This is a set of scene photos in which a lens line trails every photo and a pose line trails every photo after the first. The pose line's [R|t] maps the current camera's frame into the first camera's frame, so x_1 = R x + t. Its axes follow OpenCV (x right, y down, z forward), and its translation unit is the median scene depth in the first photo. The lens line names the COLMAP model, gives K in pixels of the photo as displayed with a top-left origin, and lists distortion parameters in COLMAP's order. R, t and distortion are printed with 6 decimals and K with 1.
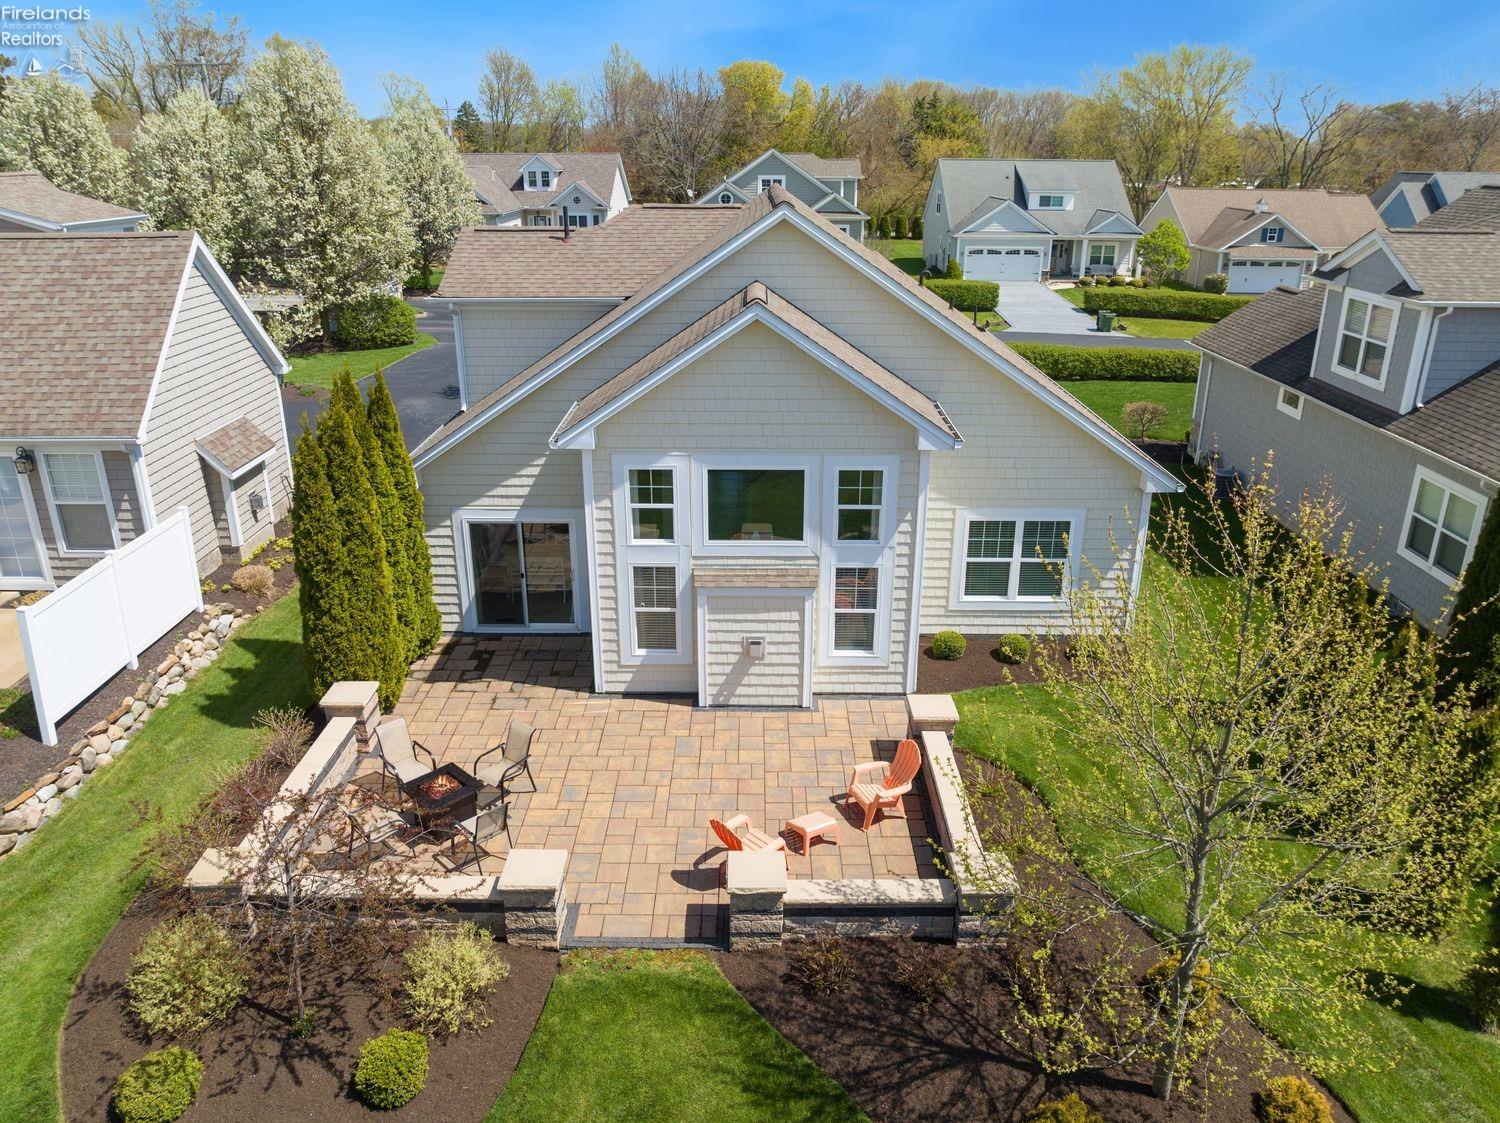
lens RADIAL K [[1054.5, 0, 750.9], [0, 1054.5, 558.7], [0, 0, 1]] dist [-0.035606, -0.002331]
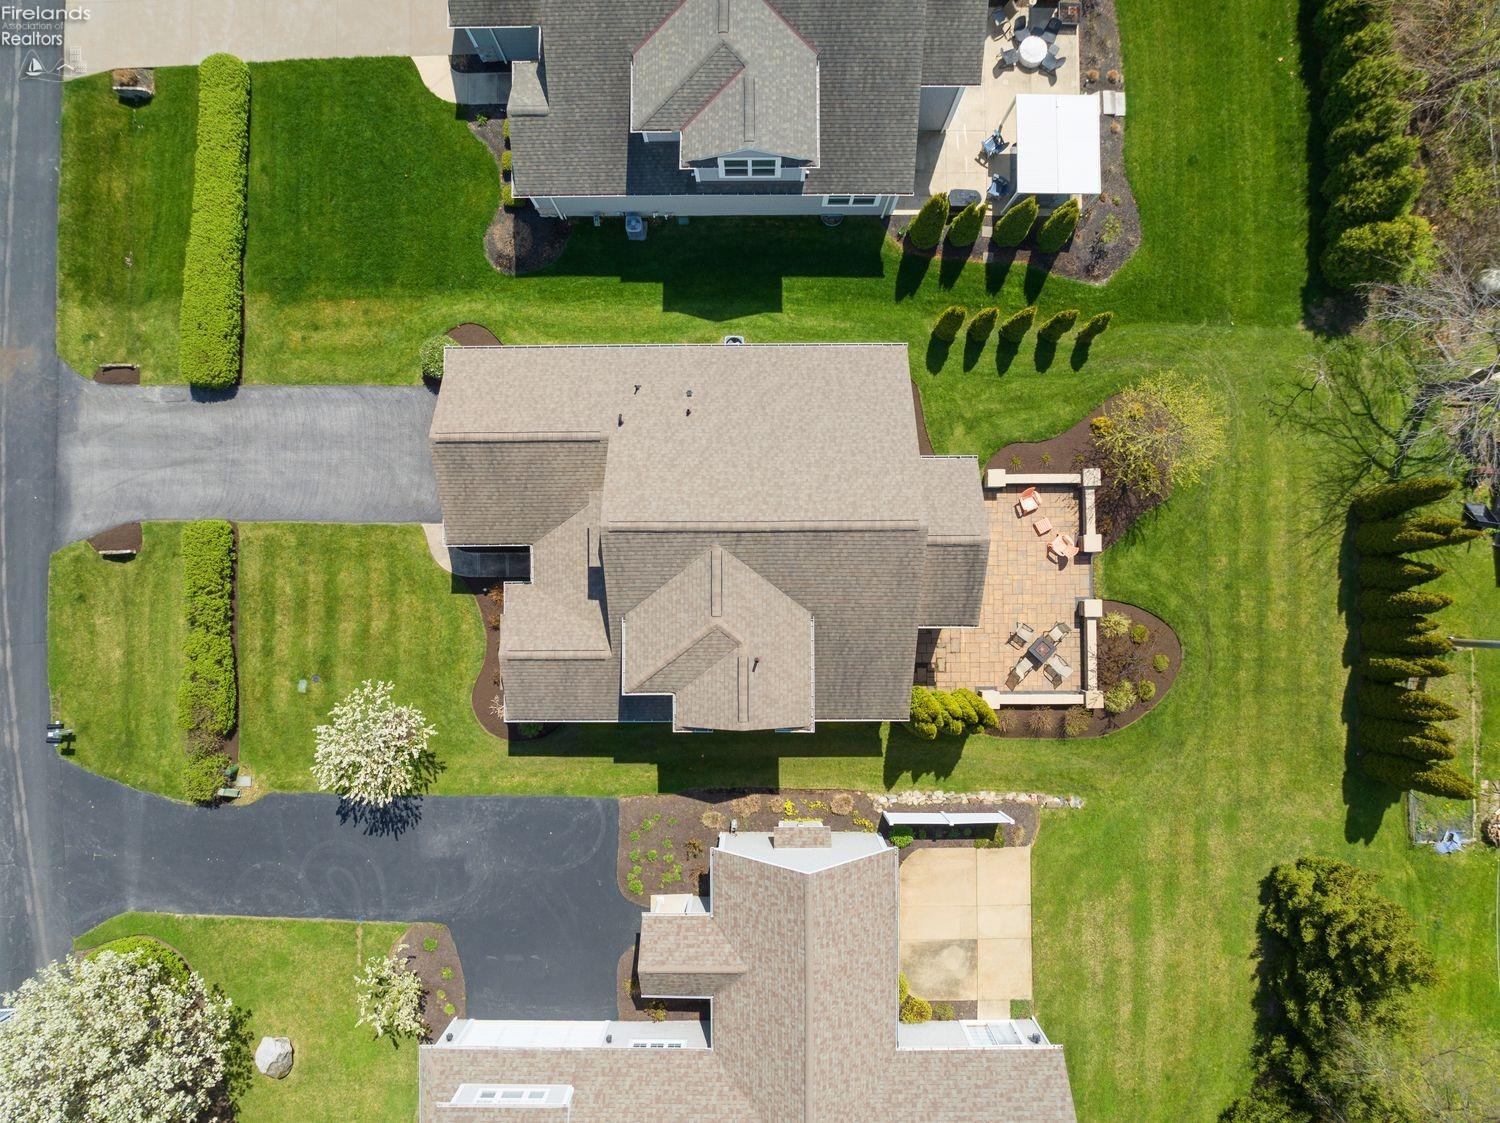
lens RADIAL K [[1049.9, 0, 748.6], [0, 1049.9, 561.1], [0, 0, 1]] dist [-0.036927, -0.001508]
pose [[-0.010936, -0.999755, 0.019233, -0.077006], [0.362860, 0.013955, 0.931739, -2.340183], [-0.931779, 0.017168, 0.362619, 0.572363]]
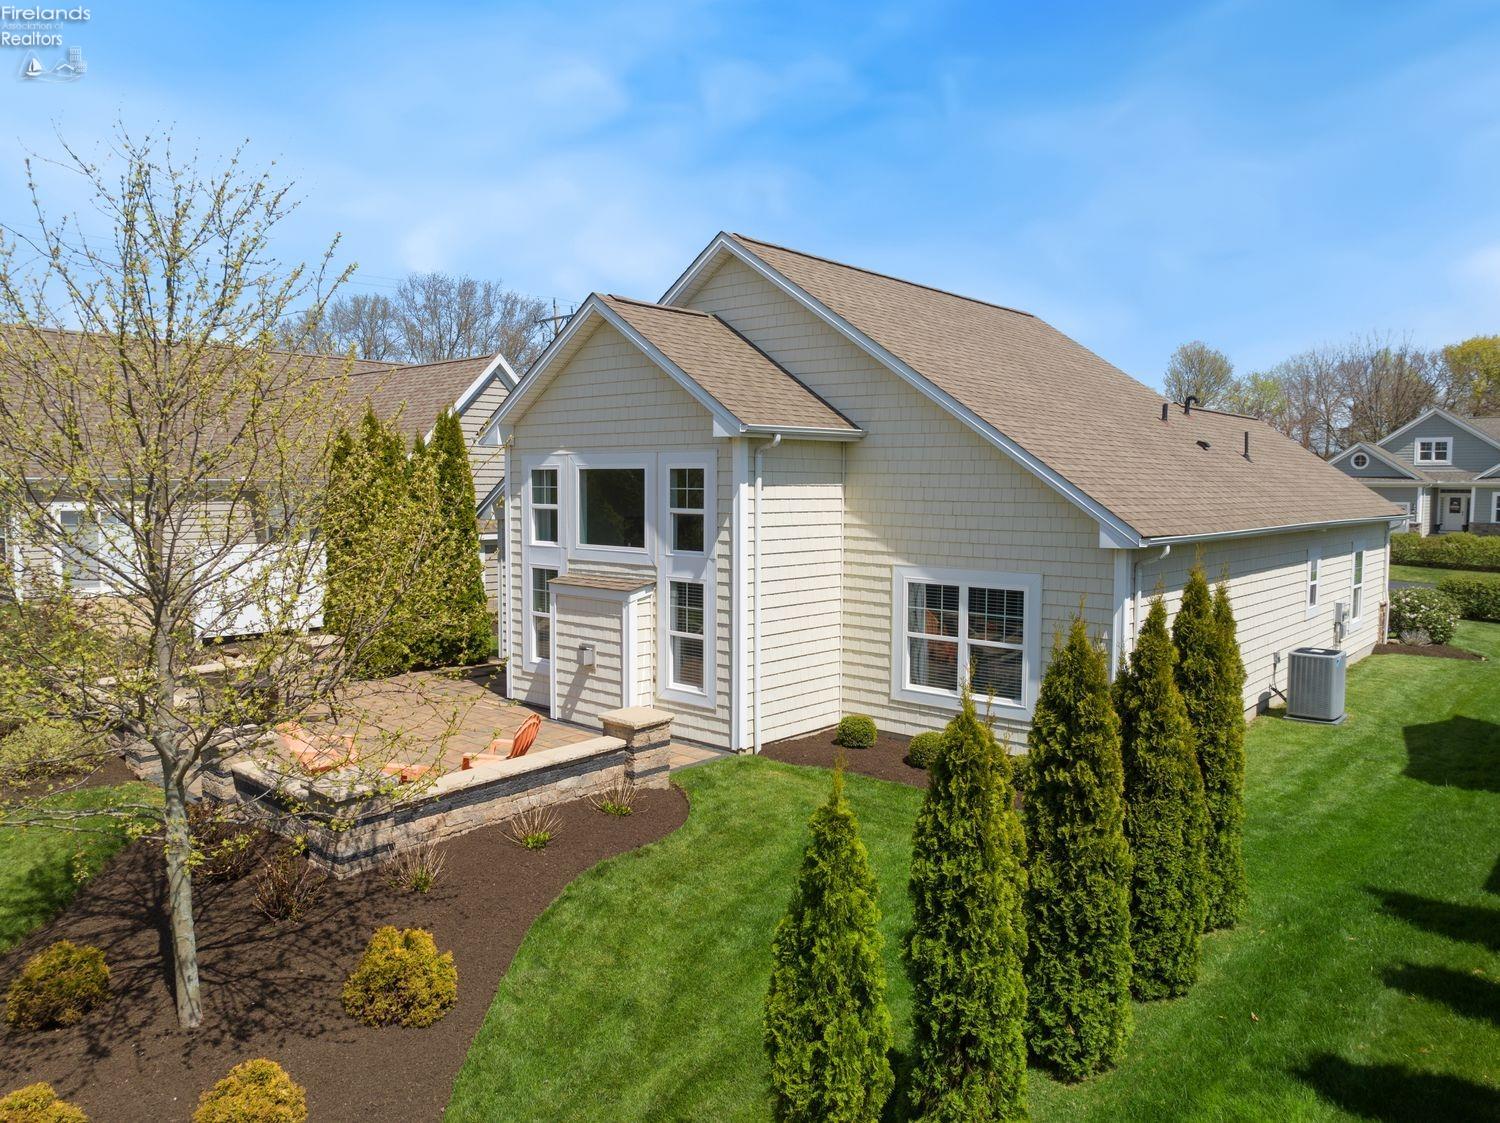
lens RADIAL K [[1061.0, 0, 744.3], [0, 1061.0, 552.8], [0, 0, 1]] dist [-0.038572, -0.001114]
pose [[0.751647, 0.046151, -0.657949, 0.715865], [-0.243407, 0.946545, -0.211675, 0.160545], [0.613009, 0.319255, 0.722701, 0.367207]]
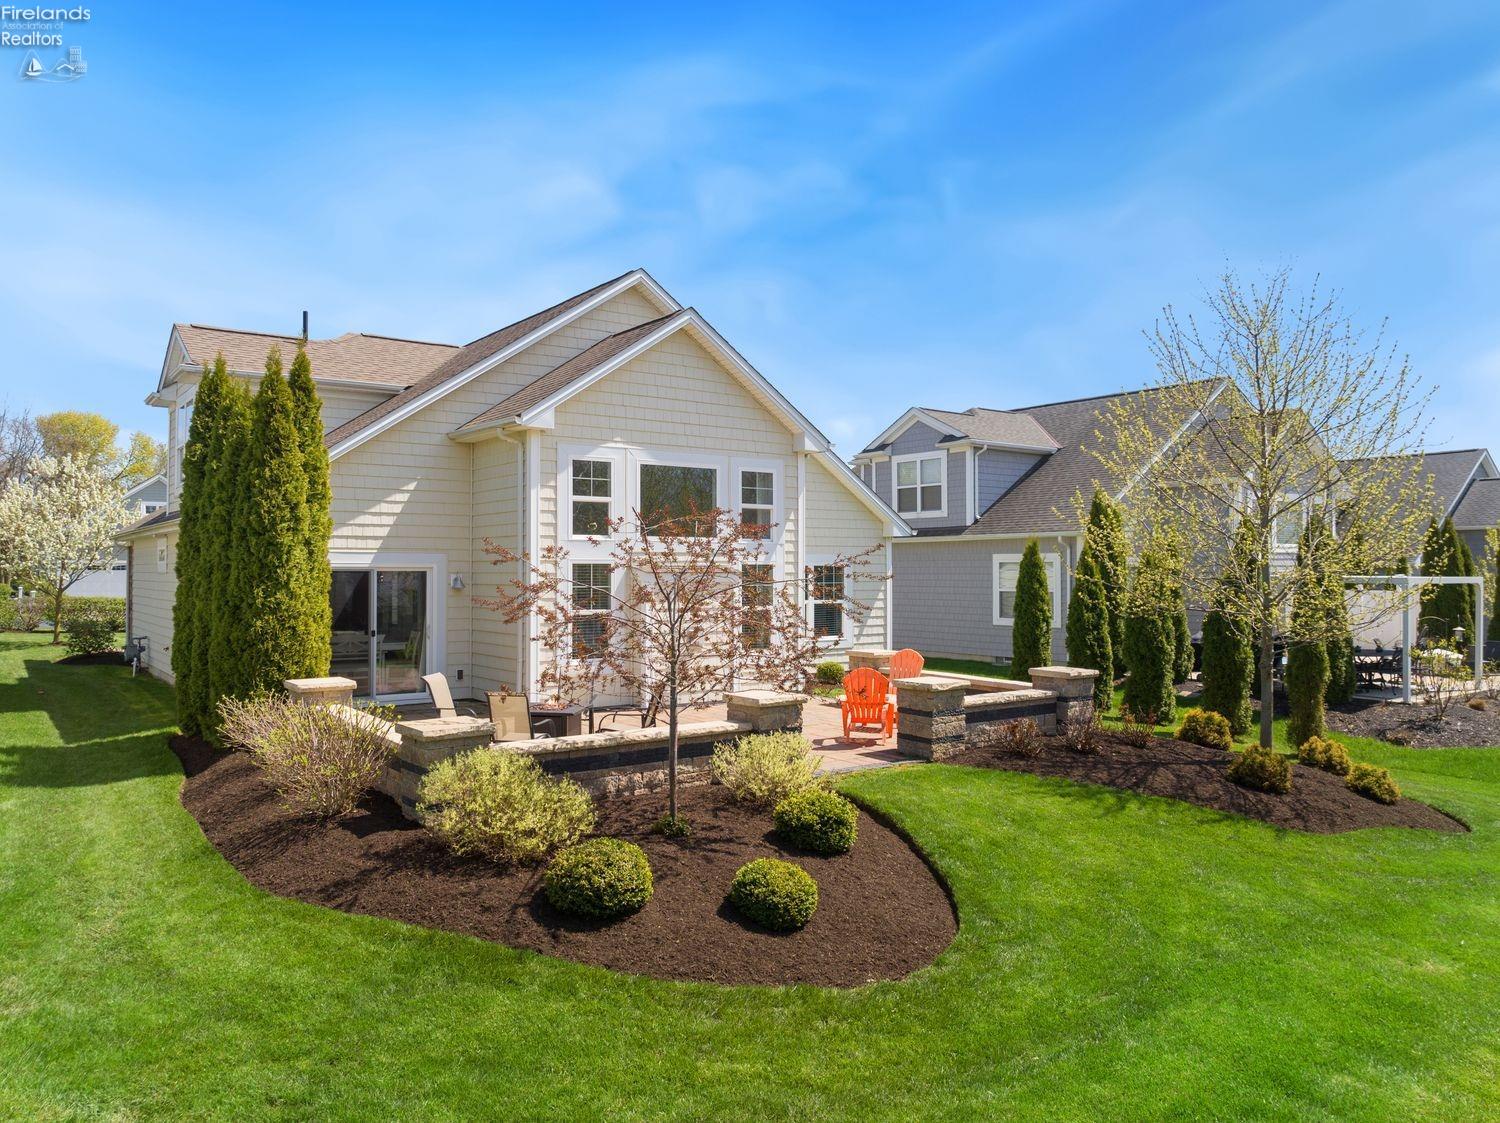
lens RADIAL K [[1079.2, 0, 750.0], [0, 1079.2, 561.5], [0, 0, 1]] dist [-0.036842, -0.001127]
pose [[0.799448, 0.003171, 0.600727, -0.568414], [0.219567, 0.929257, -0.297105, 0.331172], [-0.559172, 0.369420, 0.742196, 0.170114]]
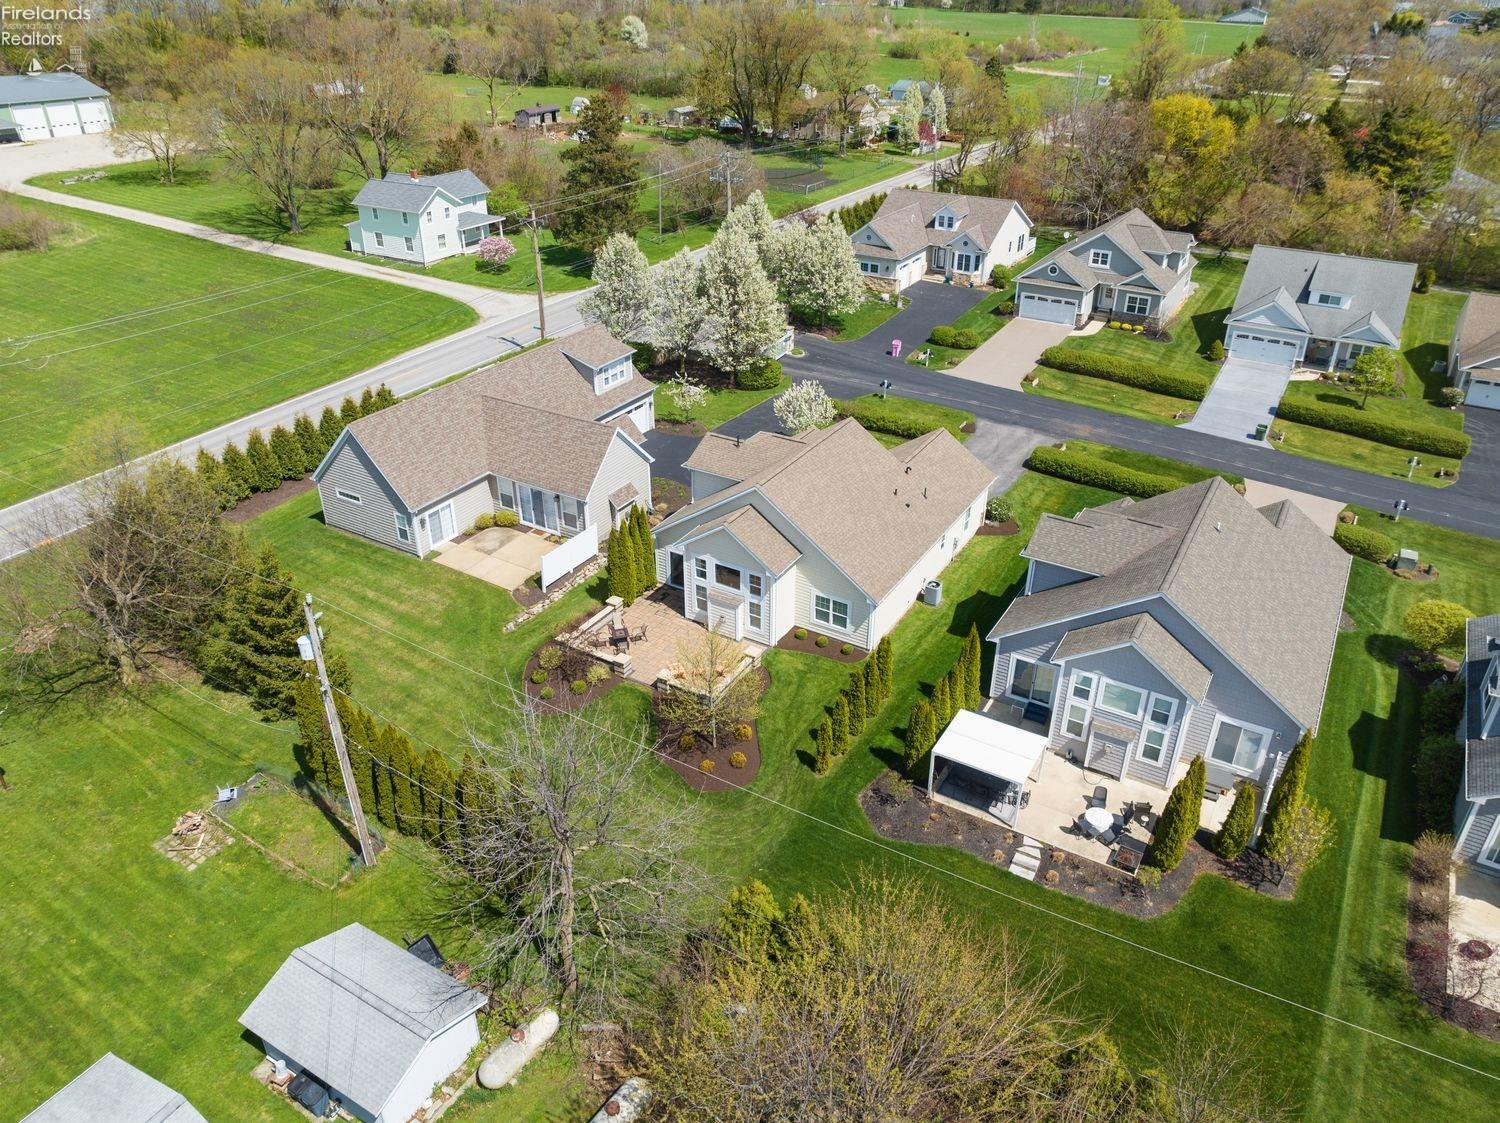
lens RADIAL K [[1049.9, 0, 748.6], [0, 1049.9, 561.1], [0, 0, 1]] dist [-0.036927, -0.001508]
pose [[0.859944, 0.249929, -0.445007, 1.430903], [-0.183436, 0.964987, 0.187487, -0.688610], [0.476284, -0.079598, 0.875681, -1.727431]]
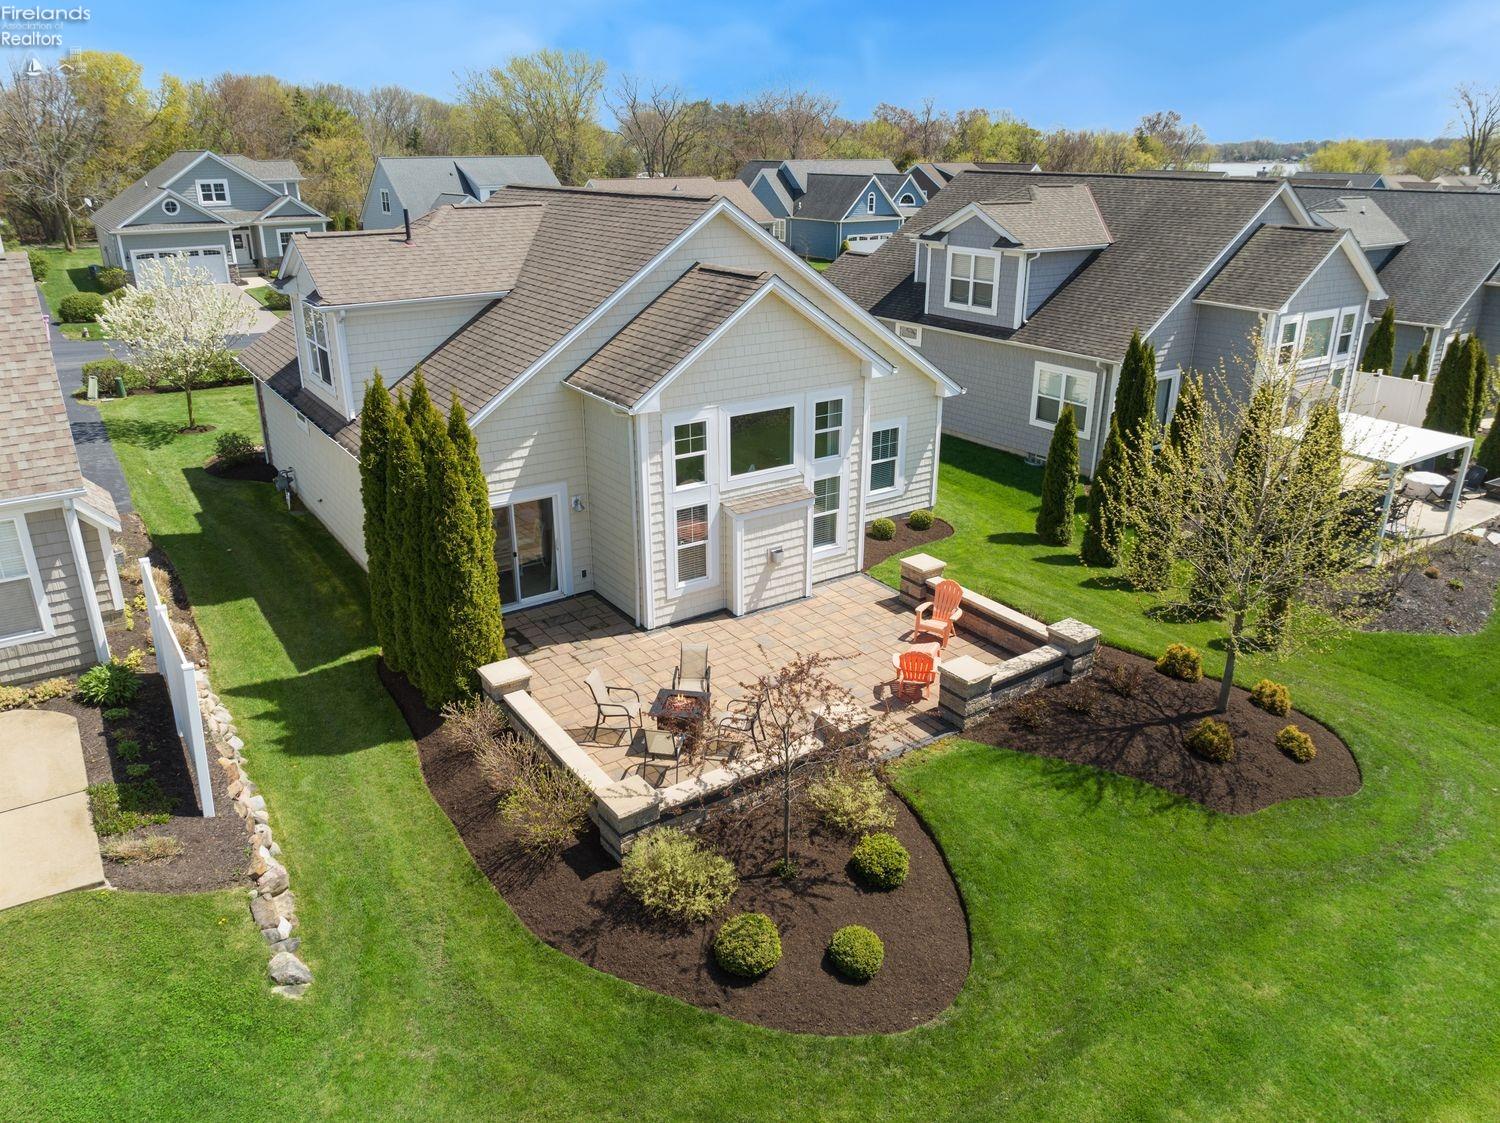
lens RADIAL K [[1054.5, 0, 750.9], [0, 1054.5, 558.7], [0, 0, 1]] dist [-0.035606, -0.002331]
pose [[0.819287, -0.211382, 0.532997, -0.669538], [0.209310, 0.975673, 0.065206, 0.000704], [-0.533814, 0.058139, 0.843601, -0.027004]]
